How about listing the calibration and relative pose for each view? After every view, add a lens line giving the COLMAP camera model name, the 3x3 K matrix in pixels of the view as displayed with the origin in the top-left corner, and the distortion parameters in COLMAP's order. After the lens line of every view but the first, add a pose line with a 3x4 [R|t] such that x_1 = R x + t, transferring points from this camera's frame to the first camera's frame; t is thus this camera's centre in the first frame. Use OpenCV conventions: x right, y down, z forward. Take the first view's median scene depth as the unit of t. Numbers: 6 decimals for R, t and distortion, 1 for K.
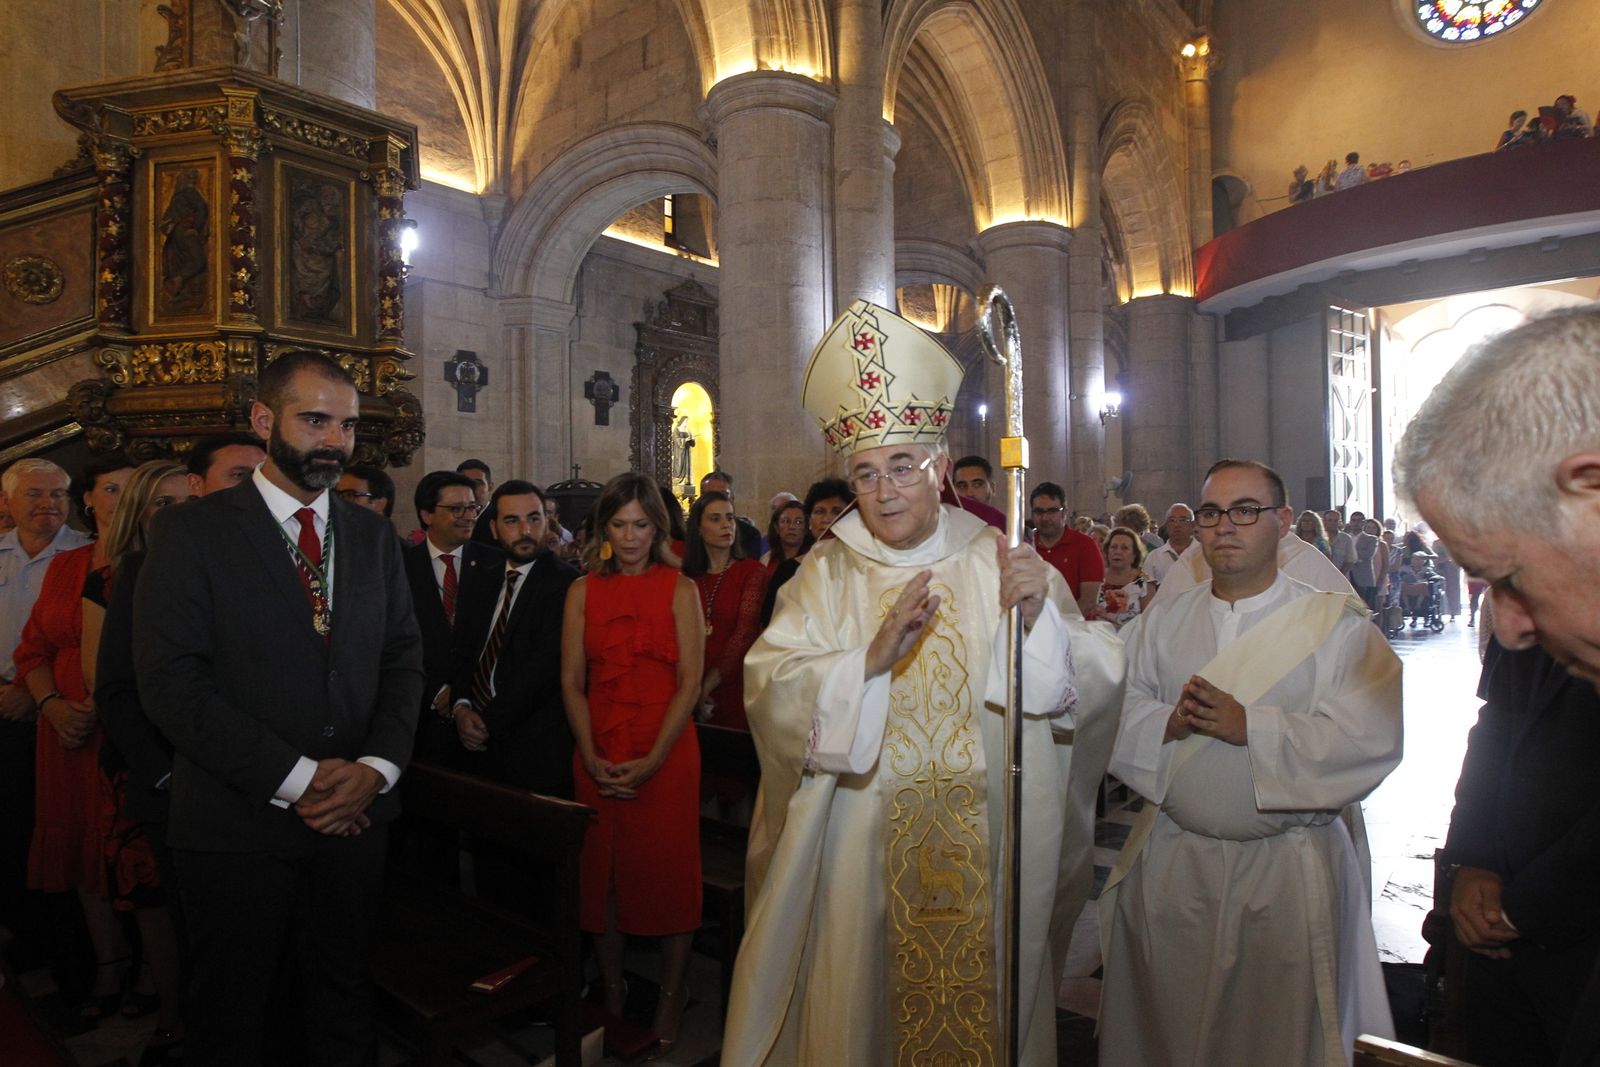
lens RADIAL K [[951.3, 0, 804.5], [0, 951.3, 538.4], [0, 0, 1]] dist [-0.062596, 0.031266]
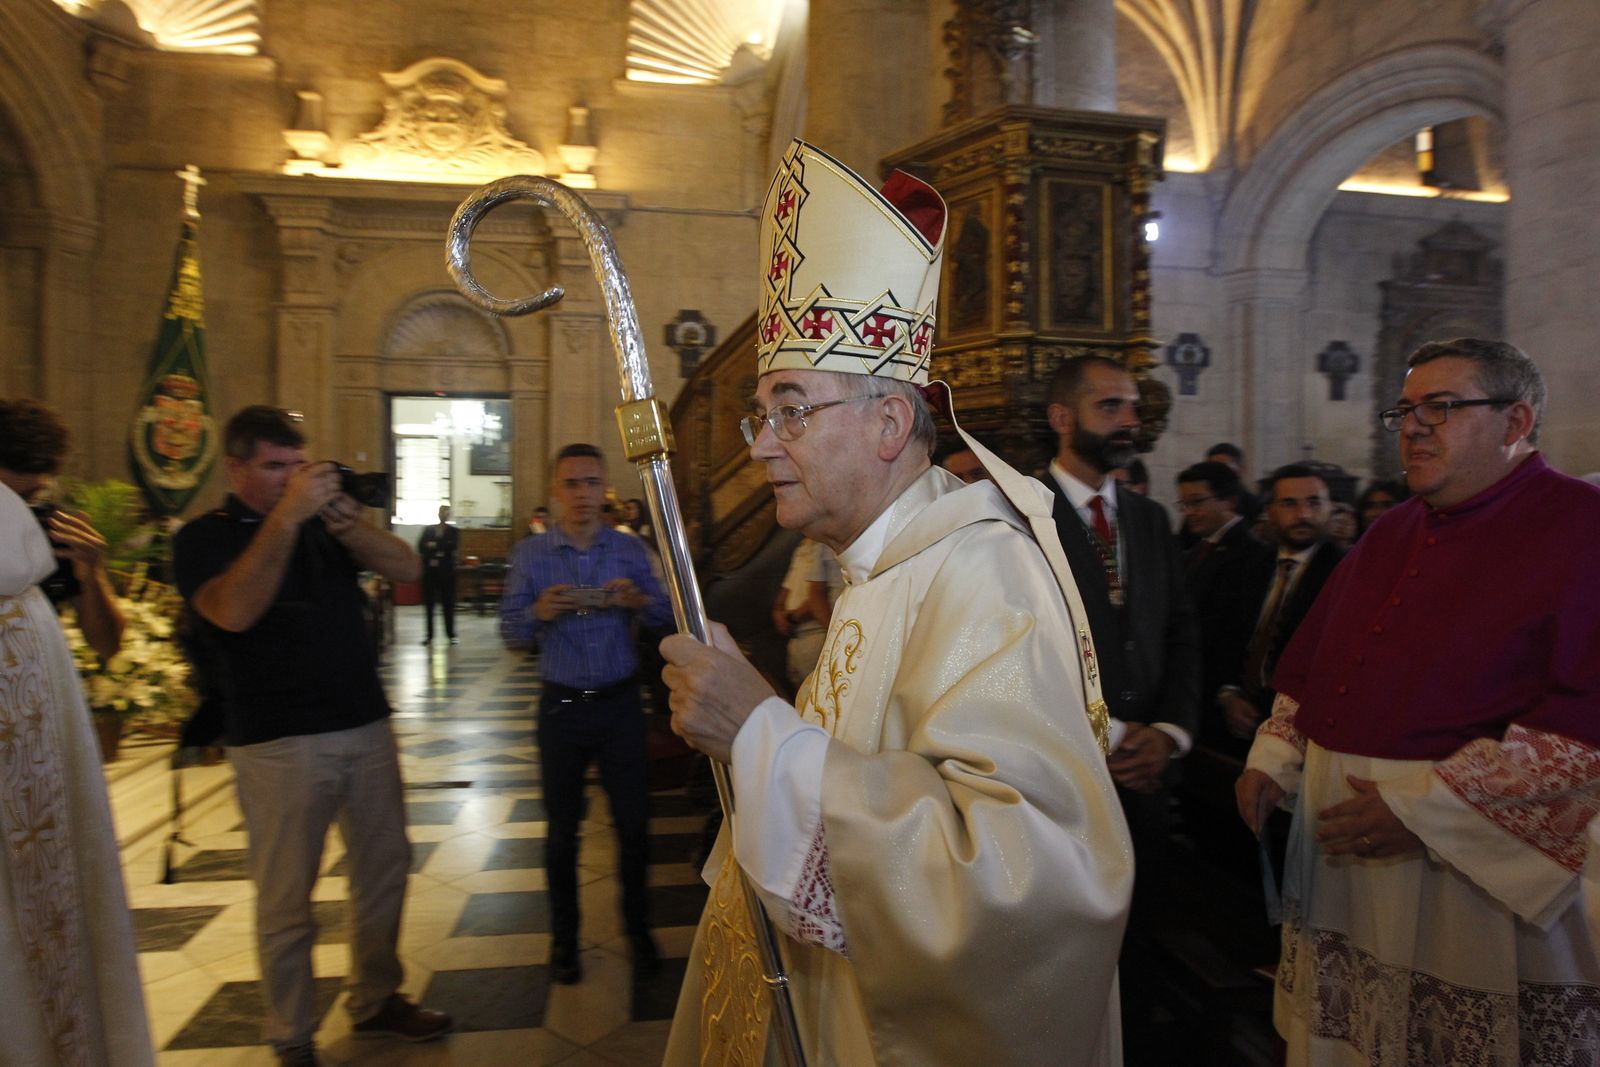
lens RADIAL K [[951.3, 0, 796.1], [0, 951.3, 539.1], [0, 0, 1]] dist [-0.062596, 0.031266]
pose [[0.752445, 0.027732, -0.658071, -0.016883], [-0.016031, 0.999588, 0.023794, 0.000195], [0.658460, -0.007354, 0.752579, -0.018765]]
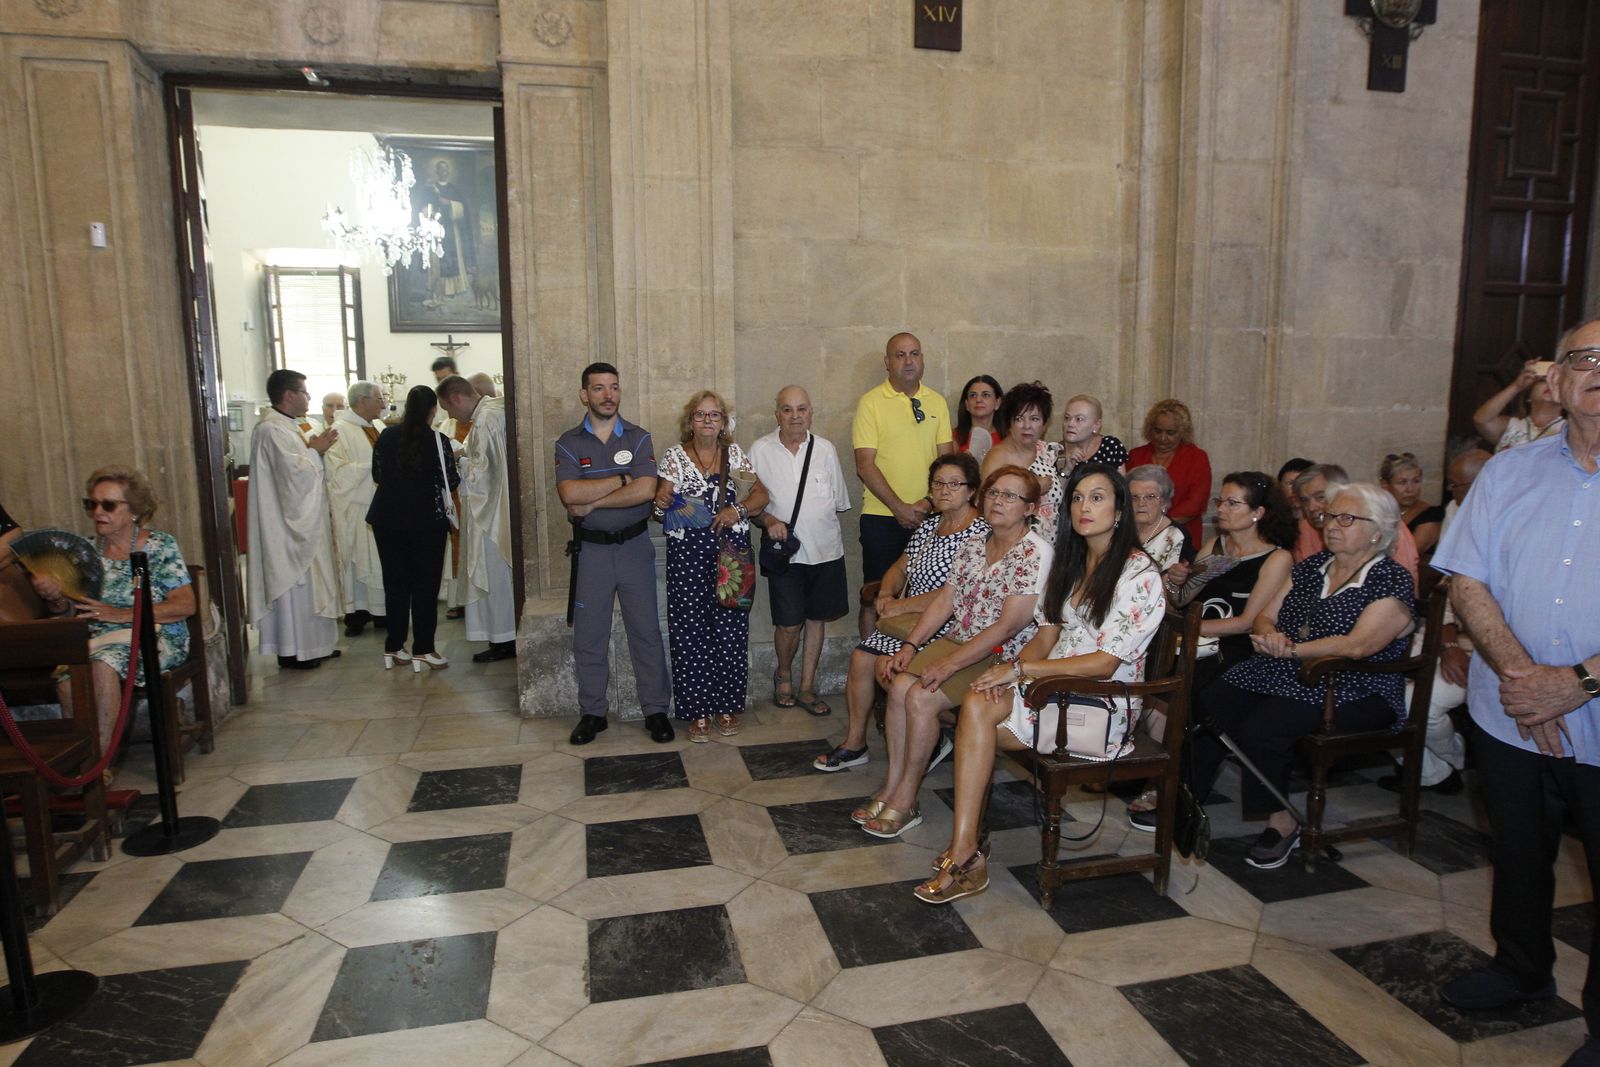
lens RADIAL K [[975.6, 0, 798.8], [0, 975.6, 548.1], [0, 0, 1]] dist [-0.061299, 0.033309]
pose [[0.794988, 0.090647, -0.599815, -0.608912], [-0.000849, 0.988938, 0.148329, 0.010022], [0.606625, -0.117411, 0.786270, 0.307622]]
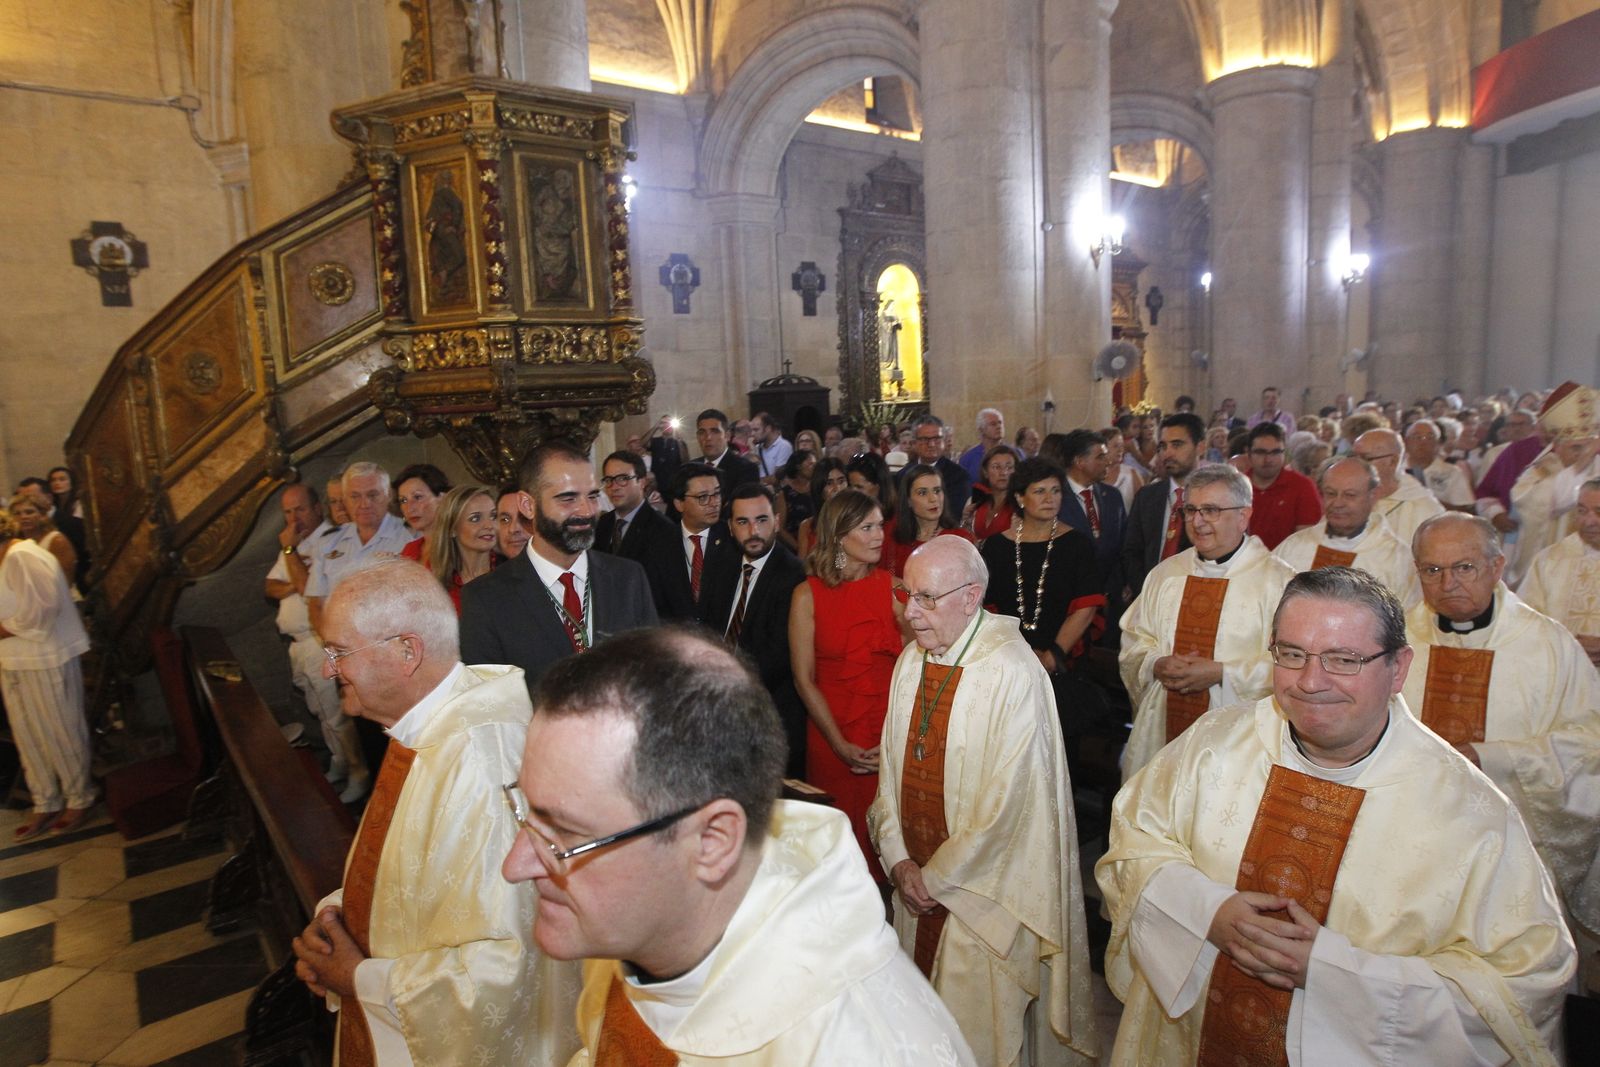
lens RADIAL K [[951.3, 0, 804.6], [0, 951.3, 539.3], [0, 0, 1]] dist [-0.062596, 0.031266]
pose [[0.976410, 0.000917, -0.215922, 0.000229], [0.032349, 0.988083, 0.150481, -0.050555], [0.213487, -0.153916, 0.964745, -0.024849]]
